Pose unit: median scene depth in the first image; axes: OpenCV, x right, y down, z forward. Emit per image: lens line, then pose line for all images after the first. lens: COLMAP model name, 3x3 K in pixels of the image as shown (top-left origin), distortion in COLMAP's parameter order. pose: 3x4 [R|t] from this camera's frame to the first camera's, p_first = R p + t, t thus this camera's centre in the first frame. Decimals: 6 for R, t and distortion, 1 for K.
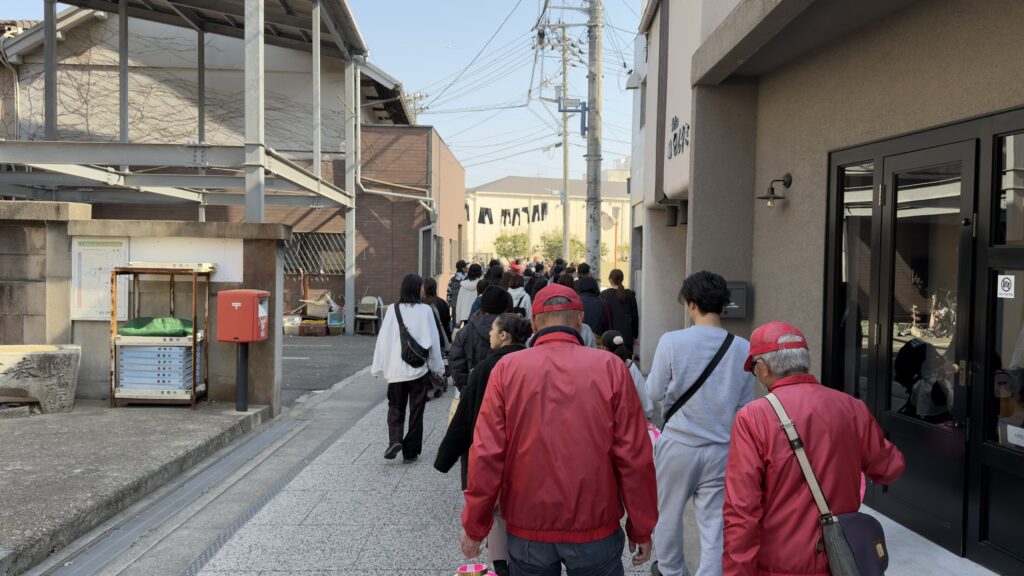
lens RADIAL K [[855.4, 0, 512.0], [0, 855.4, 288.0], [0, 0, 1]] dist [0.098772, -0.006429]
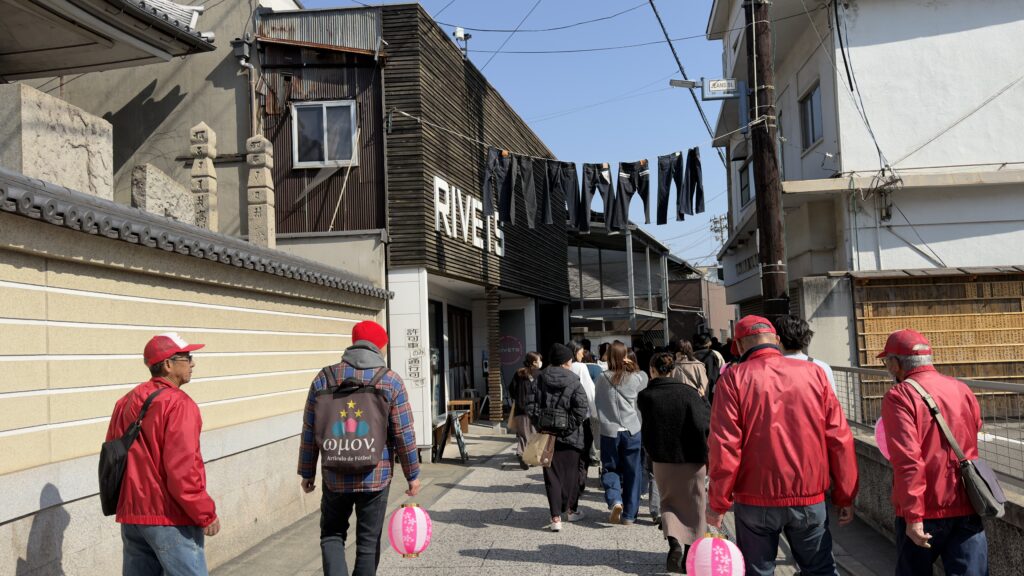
lens RADIAL K [[855.4, 0, 512.0], [0, 855.4, 288.0], [0, 0, 1]] dist [0.098772, -0.006429]
pose [[0.926560, -0.071898, -0.369211, 0.284814], [0.032869, 0.993283, -0.110941, 0.065320], [0.374707, 0.090658, 0.922700, -1.271966]]
